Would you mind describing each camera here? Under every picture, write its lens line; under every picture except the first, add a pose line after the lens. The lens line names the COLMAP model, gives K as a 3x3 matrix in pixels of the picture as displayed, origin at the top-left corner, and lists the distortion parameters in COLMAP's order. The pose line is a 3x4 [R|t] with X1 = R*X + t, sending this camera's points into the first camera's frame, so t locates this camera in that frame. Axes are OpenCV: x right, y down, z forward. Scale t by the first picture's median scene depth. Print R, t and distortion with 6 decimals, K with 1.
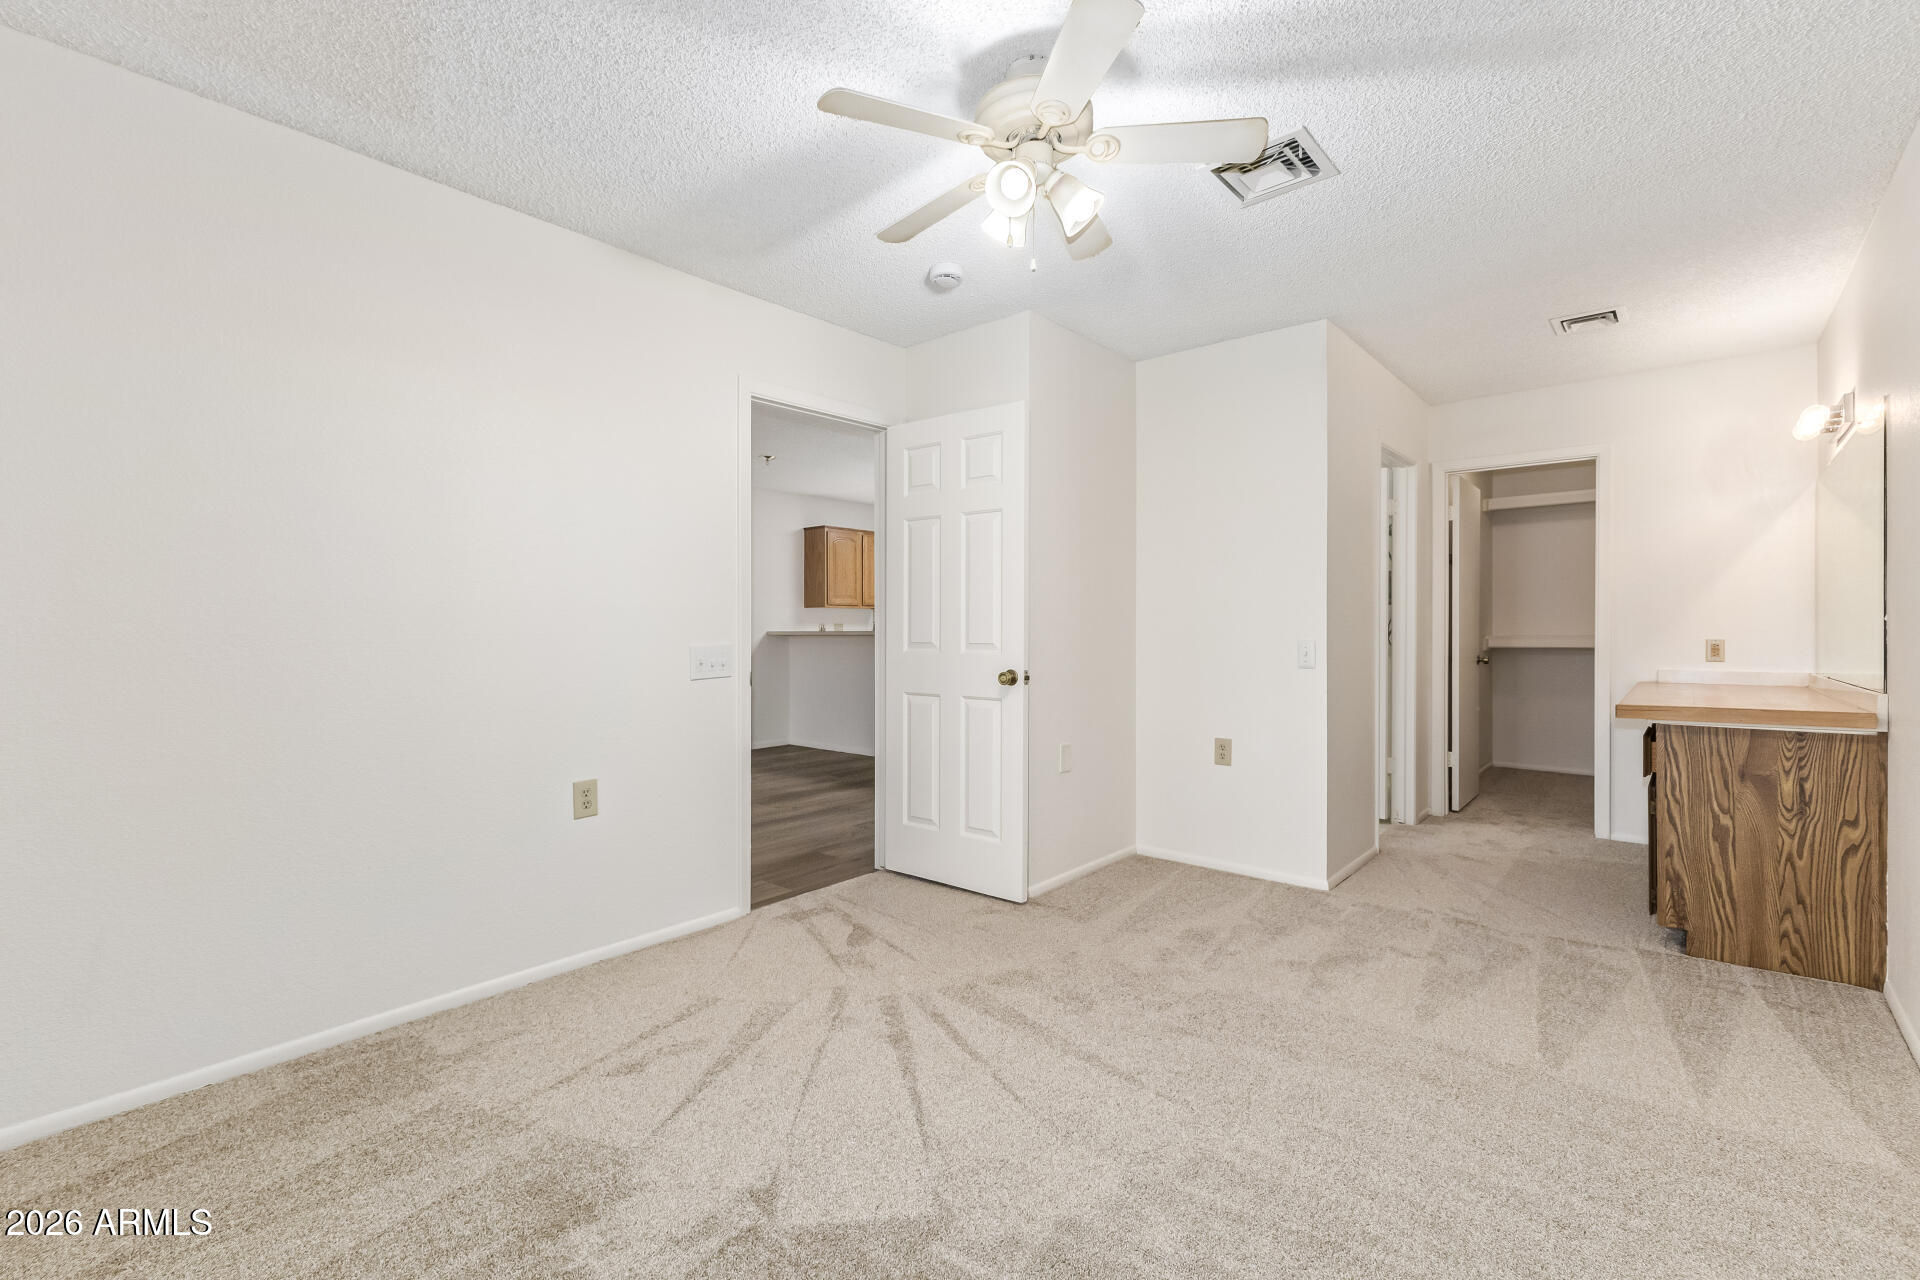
lens RADIAL K [[837.5, 0, 951.8], [0, 837.5, 634.2], [0, 0, 1]] dist [0.011496, -0.000347]
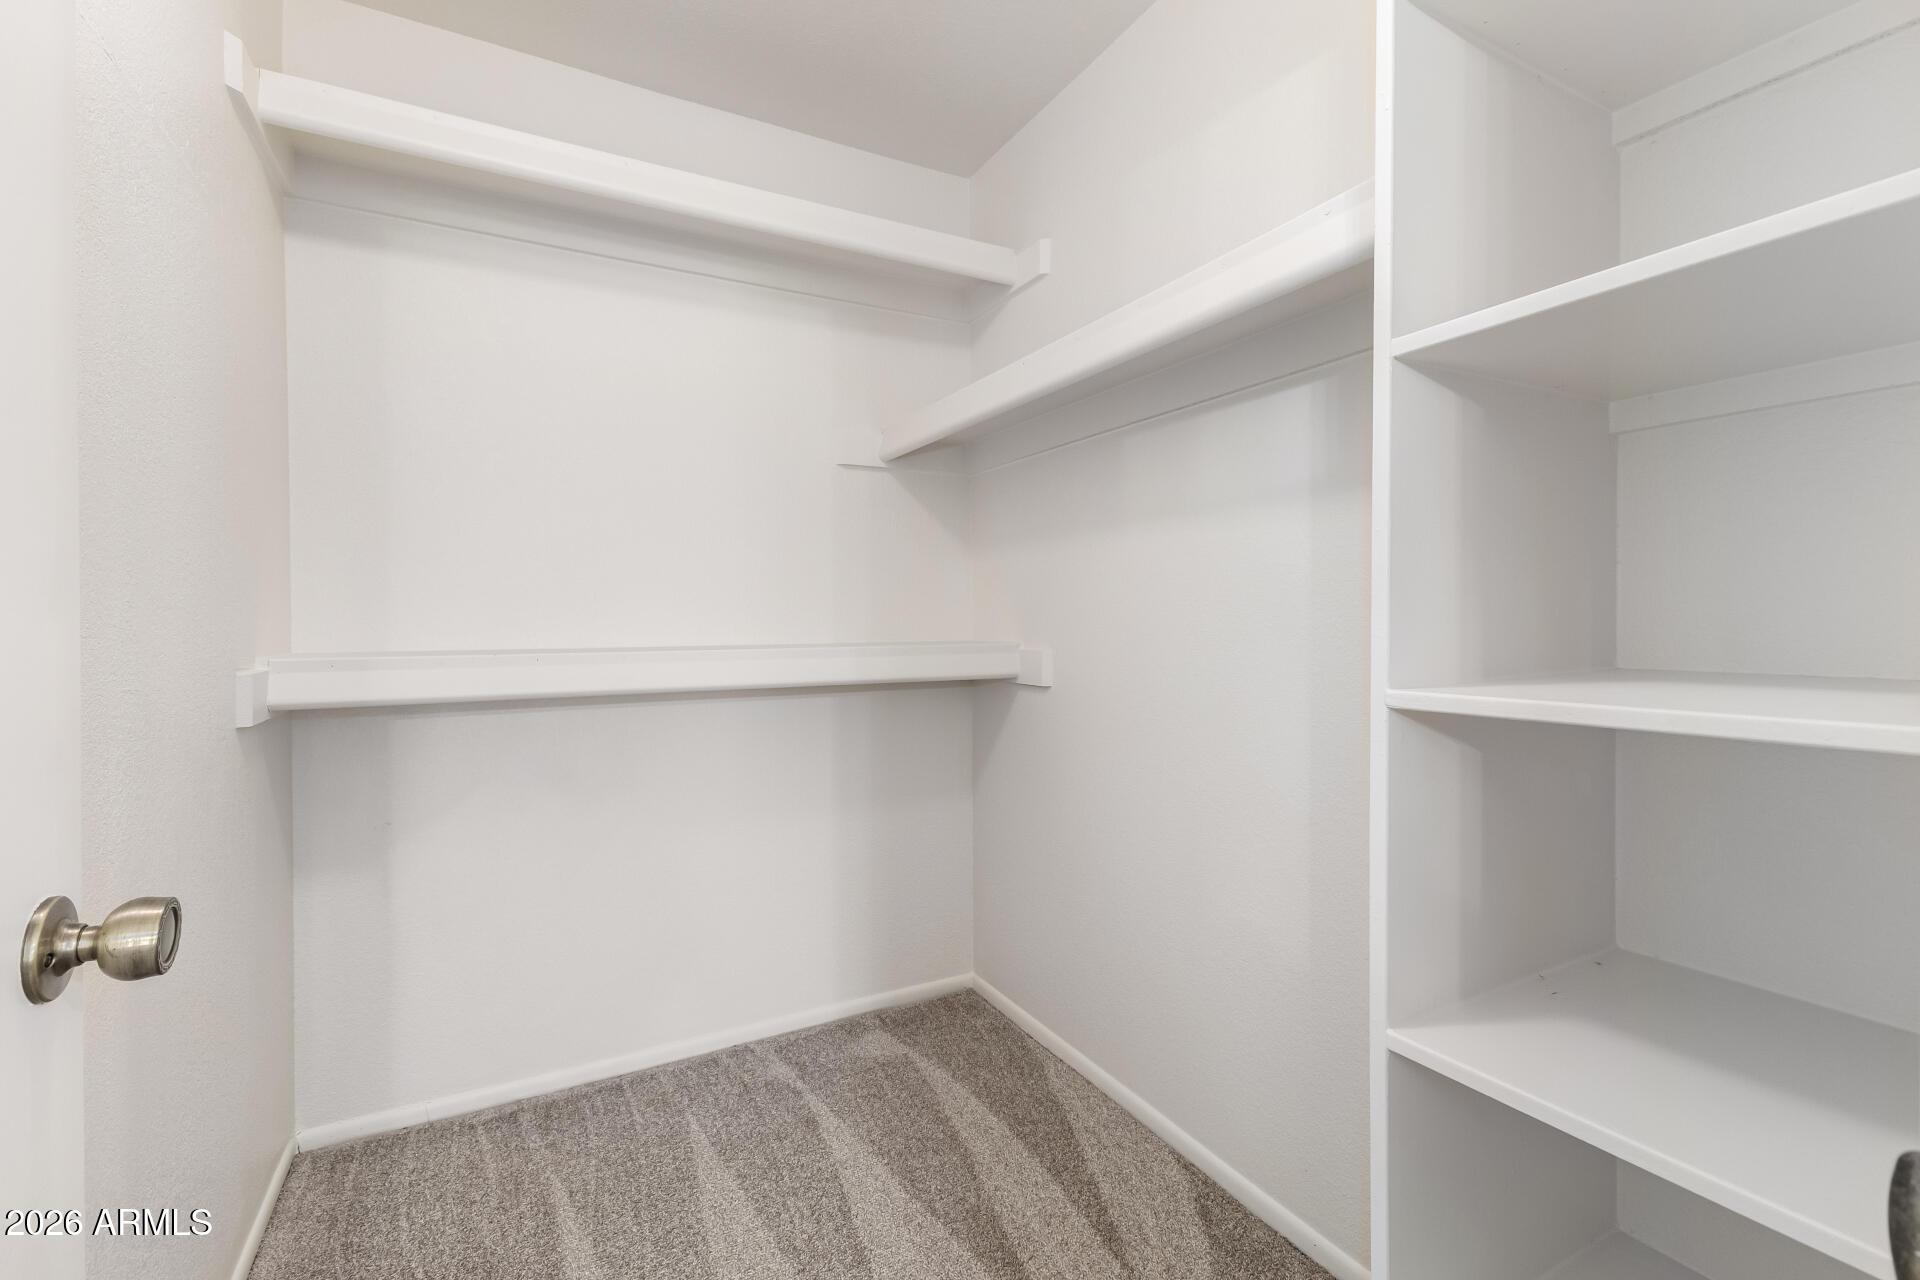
lens RADIAL K [[837.5, 0, 958.4], [0, 837.5, 635.7], [0, 0, 1]] dist [0.011496, -0.000347]
pose [[0.359367, -0.005622, 0.933179, 0.482540], [0.004411, 0.999981, 0.004326, -0.003559], [-0.933186, 0.002562, 0.359385, 0.729680]]
